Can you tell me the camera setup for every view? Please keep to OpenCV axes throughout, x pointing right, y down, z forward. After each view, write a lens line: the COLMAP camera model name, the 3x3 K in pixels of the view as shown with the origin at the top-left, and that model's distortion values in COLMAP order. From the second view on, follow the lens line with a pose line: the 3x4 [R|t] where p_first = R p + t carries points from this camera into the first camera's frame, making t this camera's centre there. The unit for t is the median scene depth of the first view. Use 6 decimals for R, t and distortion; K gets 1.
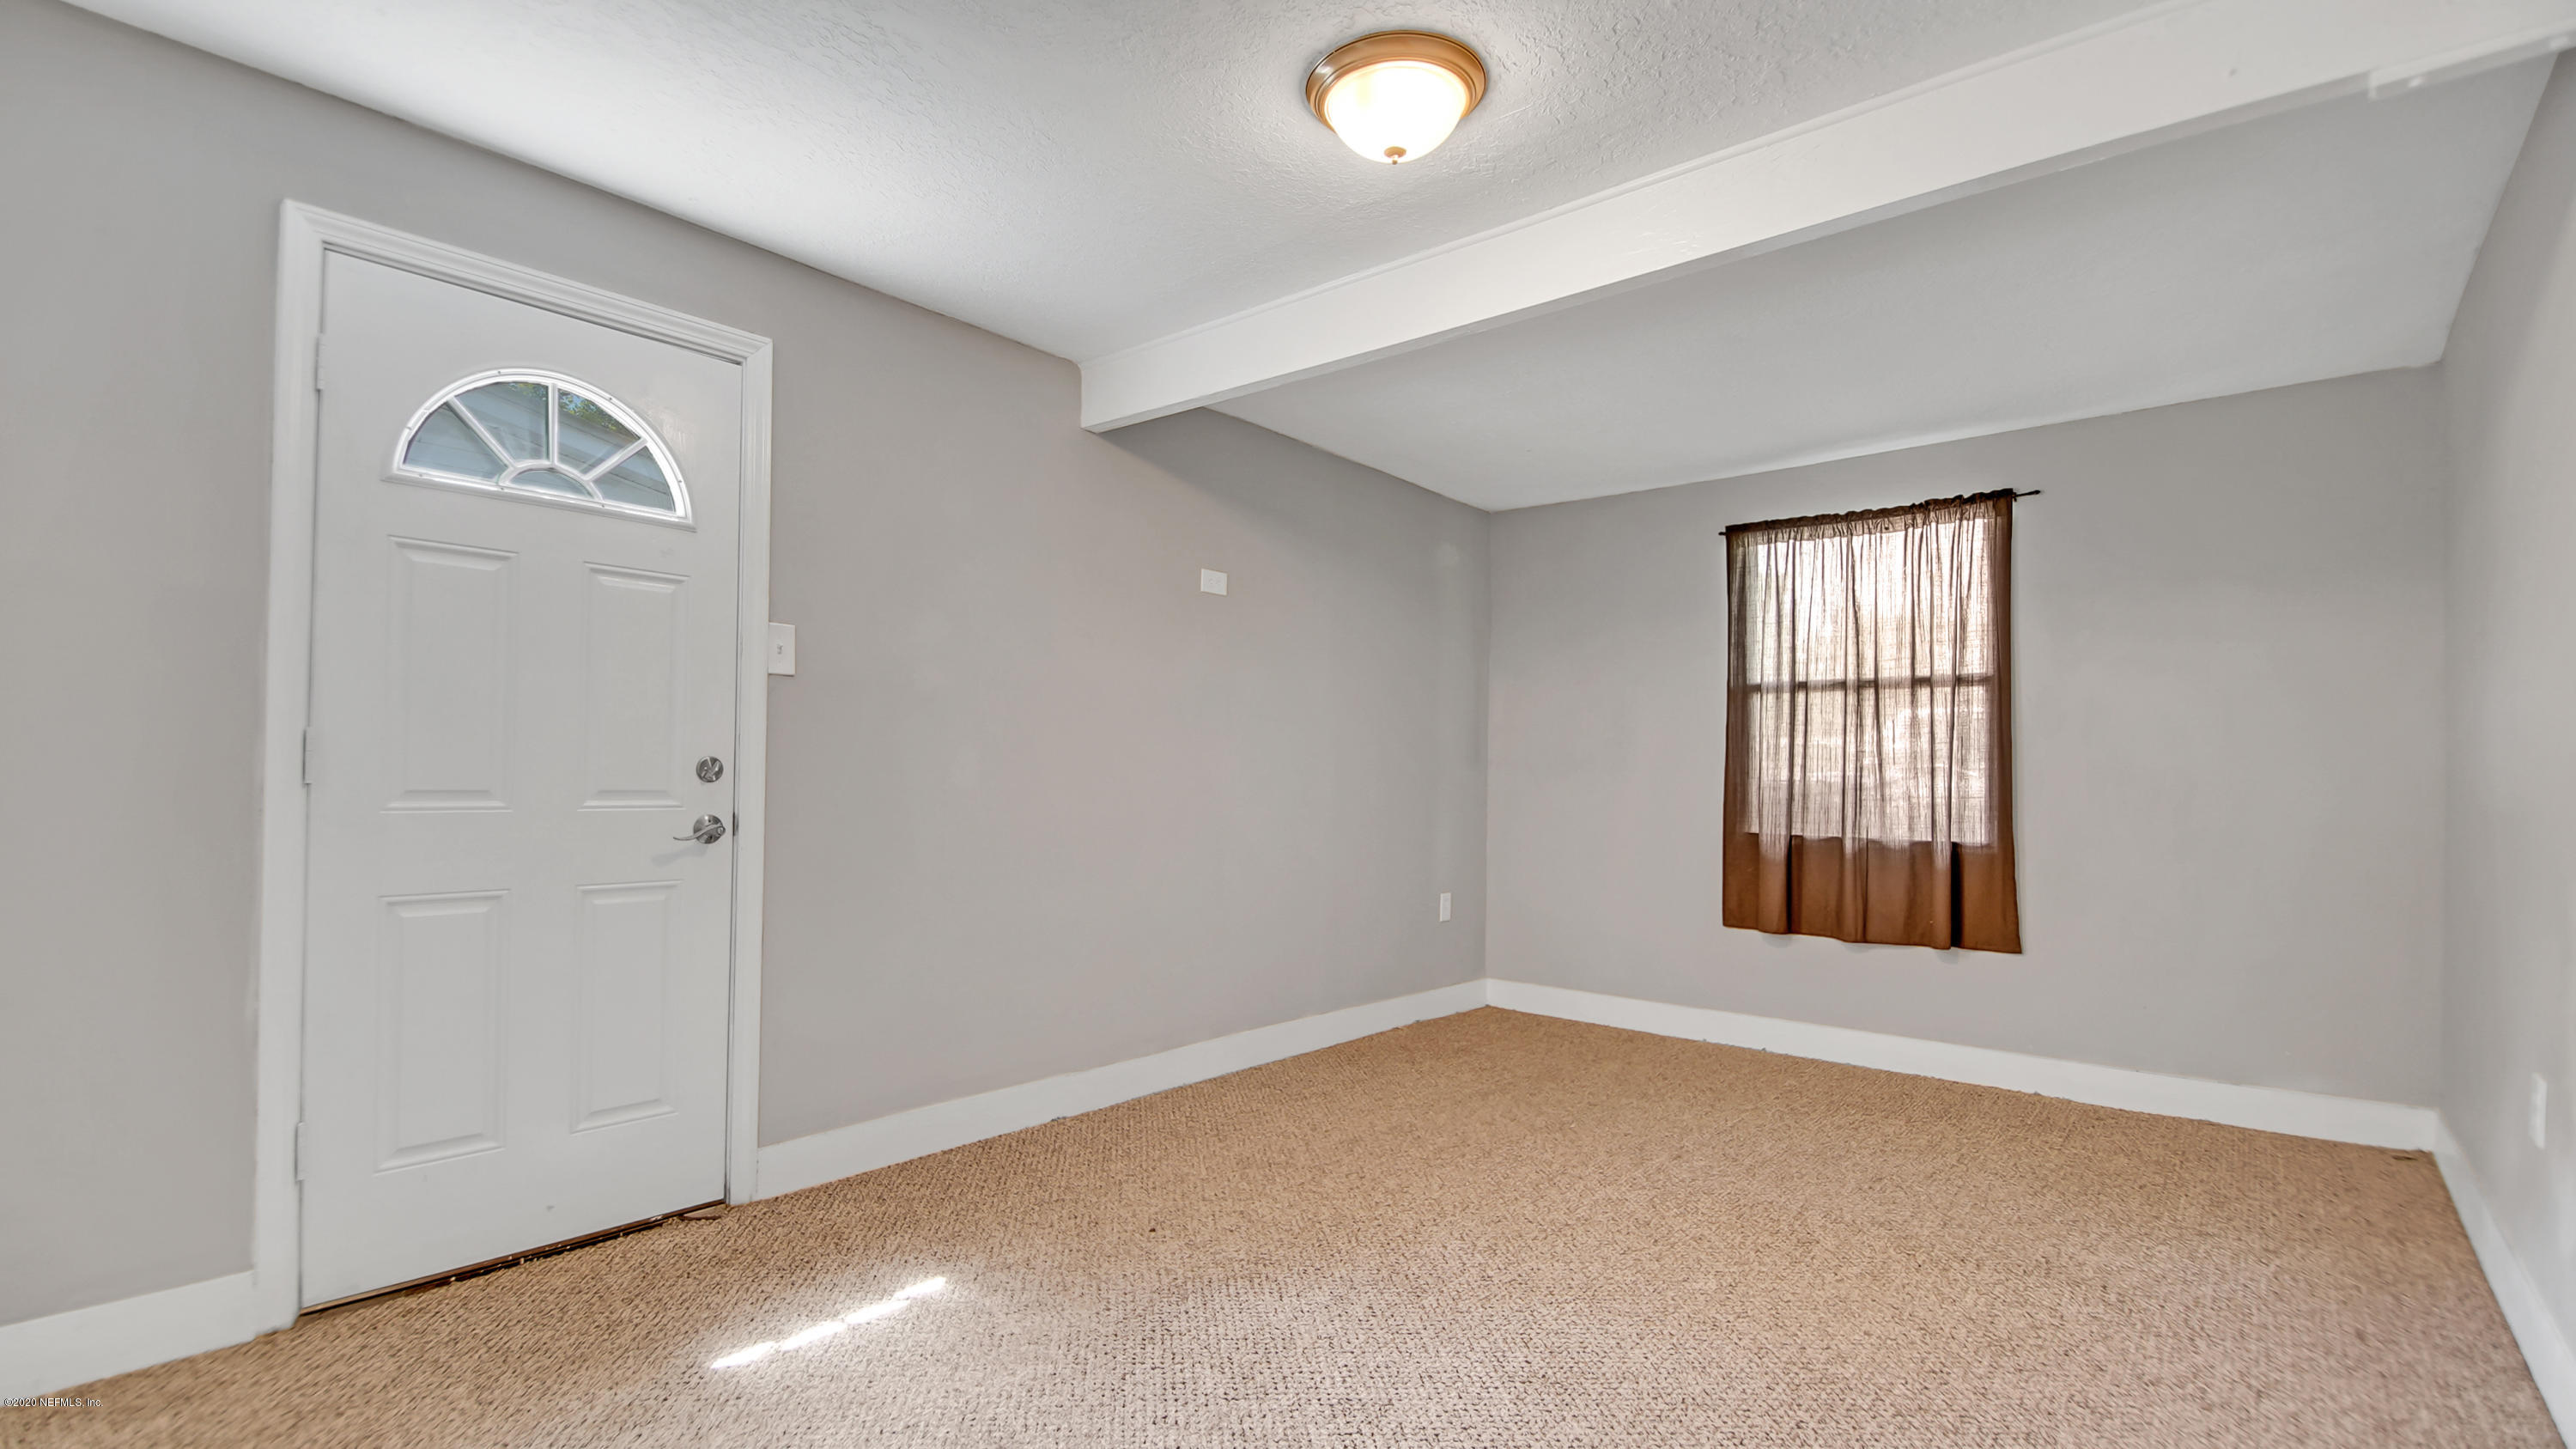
lens RADIAL K [[1167.1, 0, 1288.0], [0, 1167.1, 769.1], [0, 0, 1]] dist [-0.001006, -0.000401]
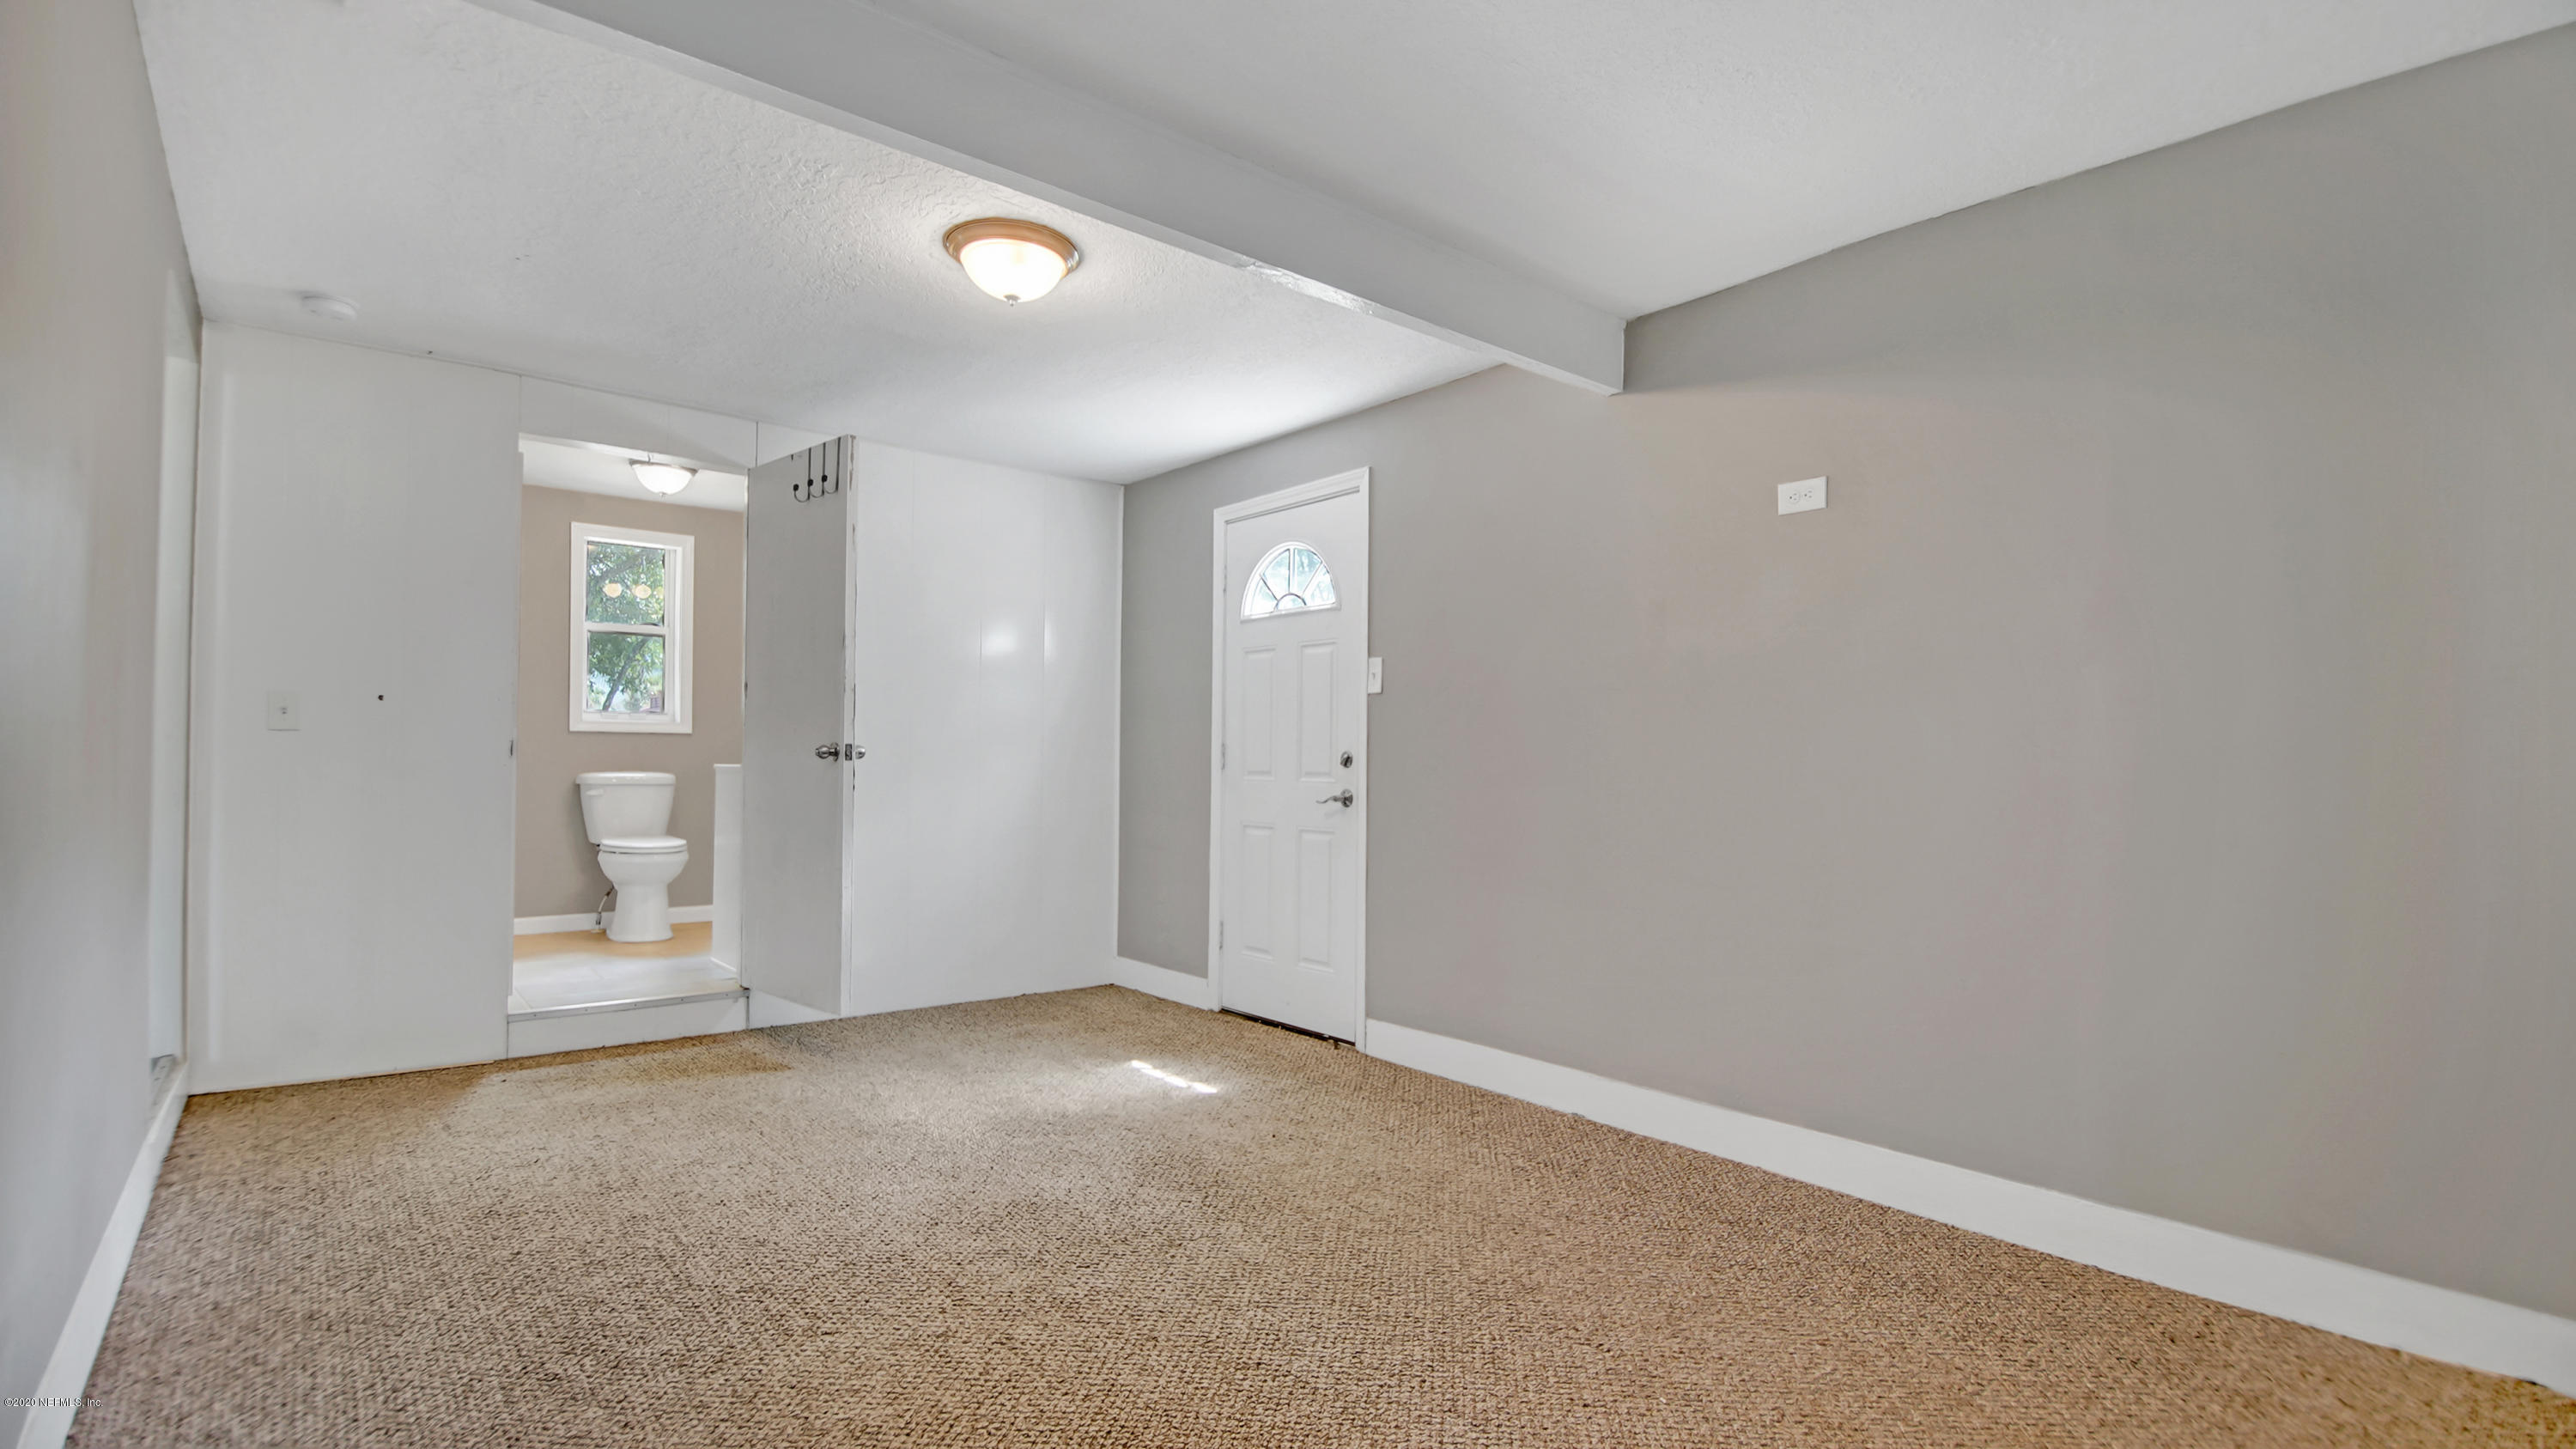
lens RADIAL K [[1172.5, 0, 1288.4], [0, 1172.5, 767.2], [0, 0, 1]] dist [-0.001234, -0.000419]
pose [[-0.183494, -0.015474, -0.982899, 1.613812], [-0.010326, 0.999851, -0.013813, 0.050974], [0.982967, 0.007615, -0.183627, 1.865944]]
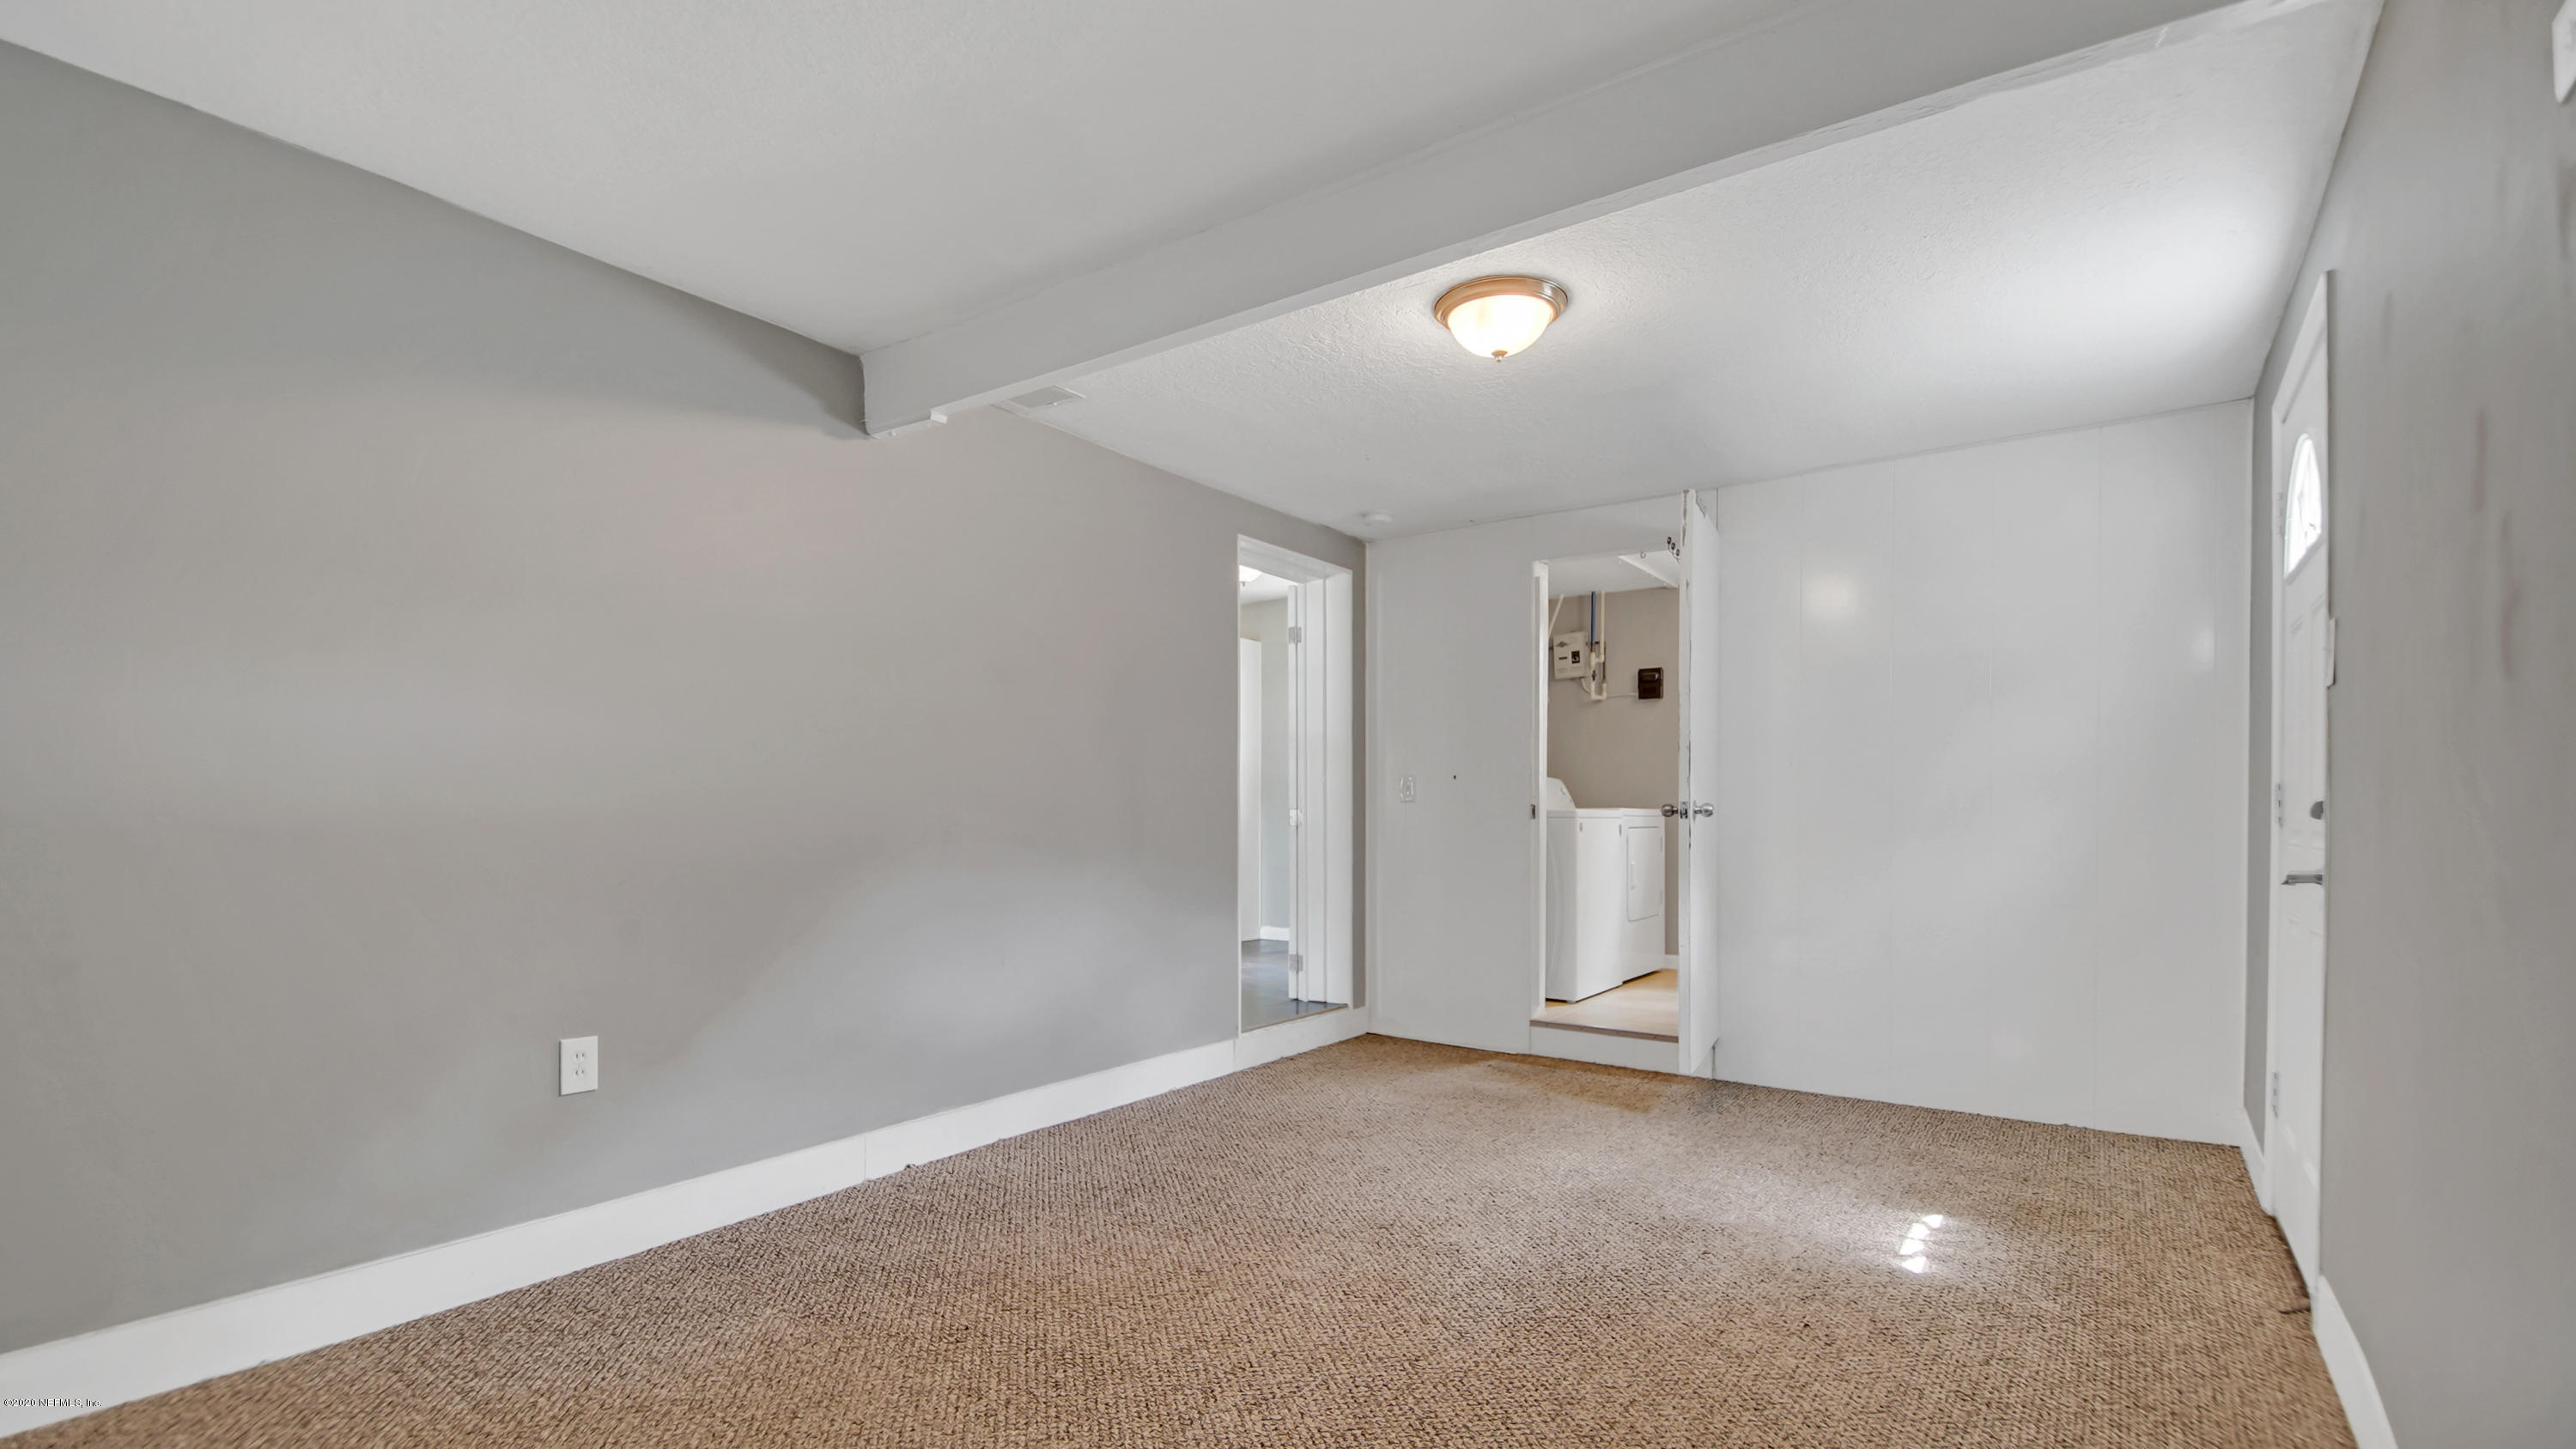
lens RADIAL K [[1184.6, 0, 1283.7], [0, 1184.6, 827.8], [0, 0, 1]] dist [0.000175, -0.000038]
pose [[-0.995787, -0.022429, -0.088913, 0.551434], [-0.023150, 0.999707, 0.007089, 0.035534], [0.088728, 0.009118, -0.996014, 2.794804]]
